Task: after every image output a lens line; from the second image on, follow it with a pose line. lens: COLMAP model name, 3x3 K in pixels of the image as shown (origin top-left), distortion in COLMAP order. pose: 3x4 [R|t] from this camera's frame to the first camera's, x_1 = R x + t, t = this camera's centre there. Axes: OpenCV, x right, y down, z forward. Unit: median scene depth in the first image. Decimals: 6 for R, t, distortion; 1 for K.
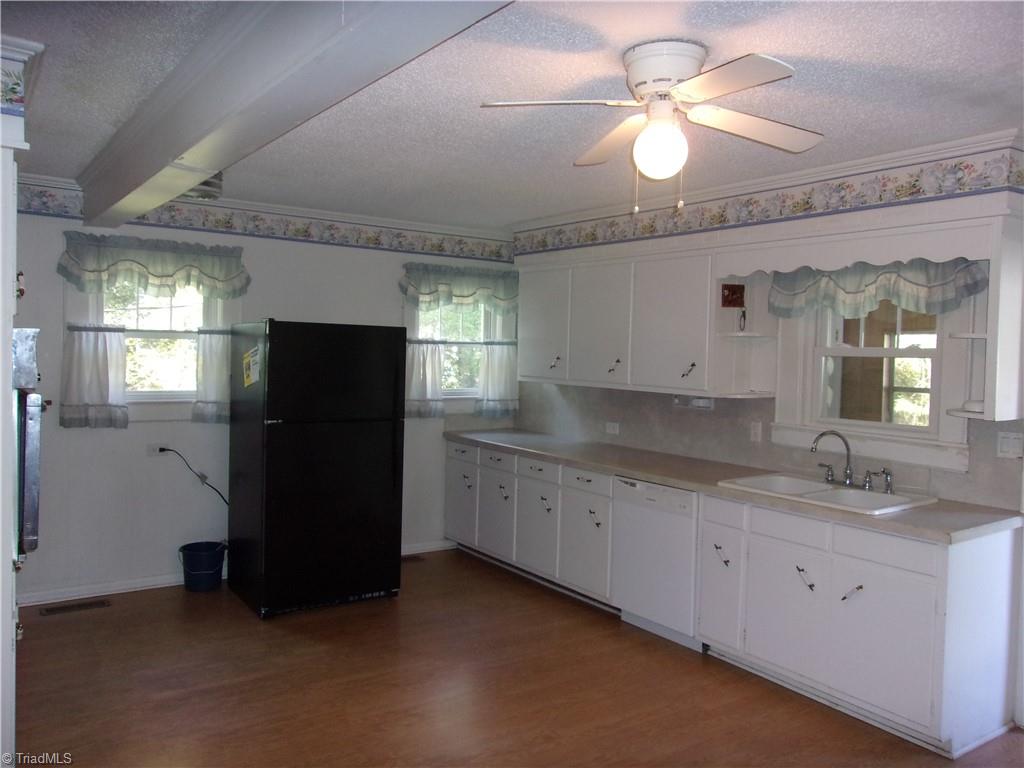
lens RADIAL K [[803.1, 0, 506.4], [0, 803.1, 380.8], [0, 0, 1]] dist [0.000138, 0.005830]
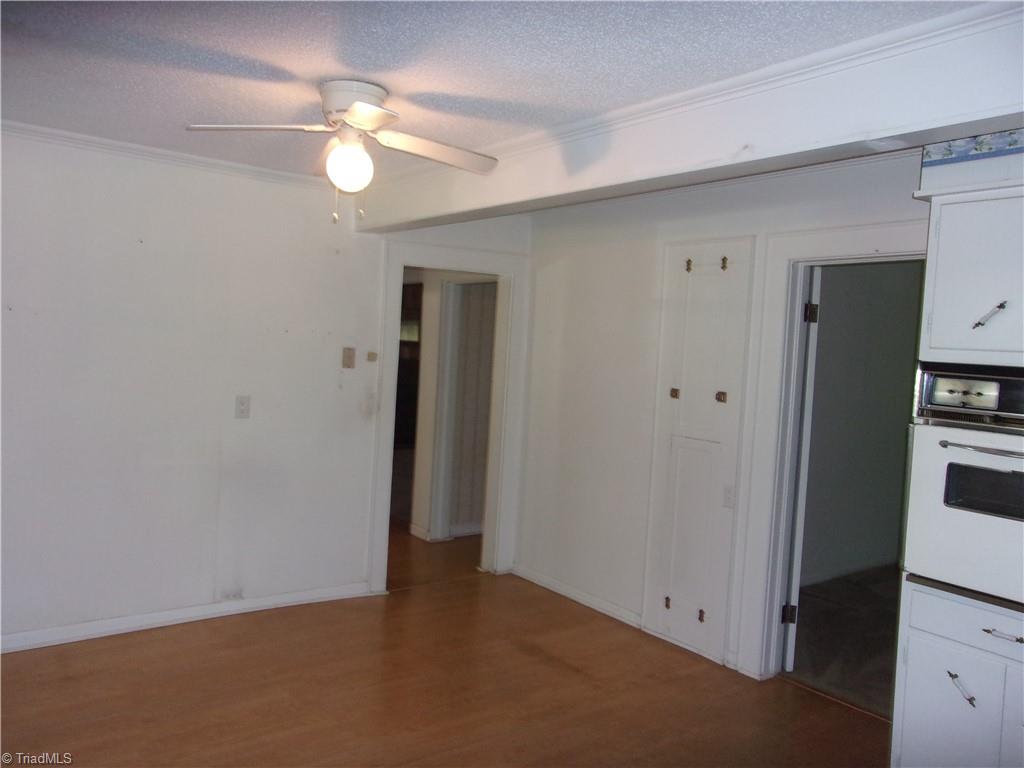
lens RADIAL K [[803.1, 0, 506.4], [0, 803.1, 380.8], [0, 0, 1]] dist [0.000138, 0.005830]
pose [[-0.995981, -0.087155, -0.020643, -0.052321], [-0.088523, 0.992950, 0.078824, -0.060747], [0.013627, 0.080334, -0.996675, 1.294038]]
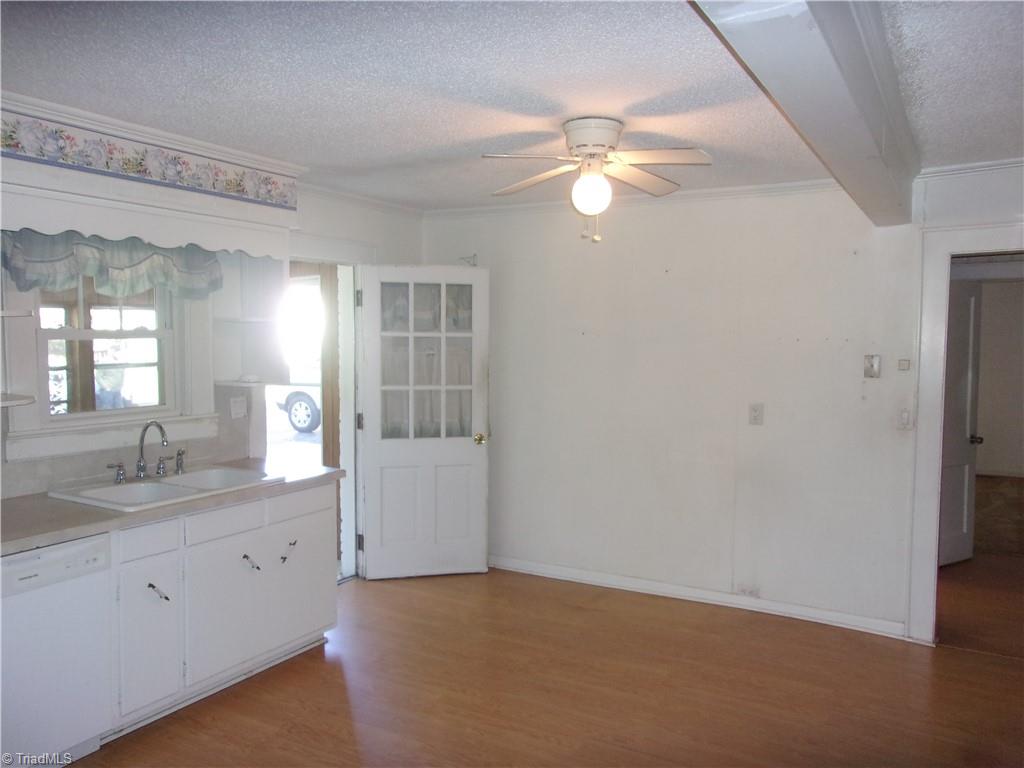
lens RADIAL K [[803.1, 0, 506.4], [0, 803.1, 380.8], [0, 0, 1]] dist [0.000138, 0.005830]
pose [[-0.424402, -0.090687, 0.900921, -0.587788], [0.008144, 0.994549, 0.103948, -0.076772], [-0.905437, 0.051453, -0.421350, 1.014368]]
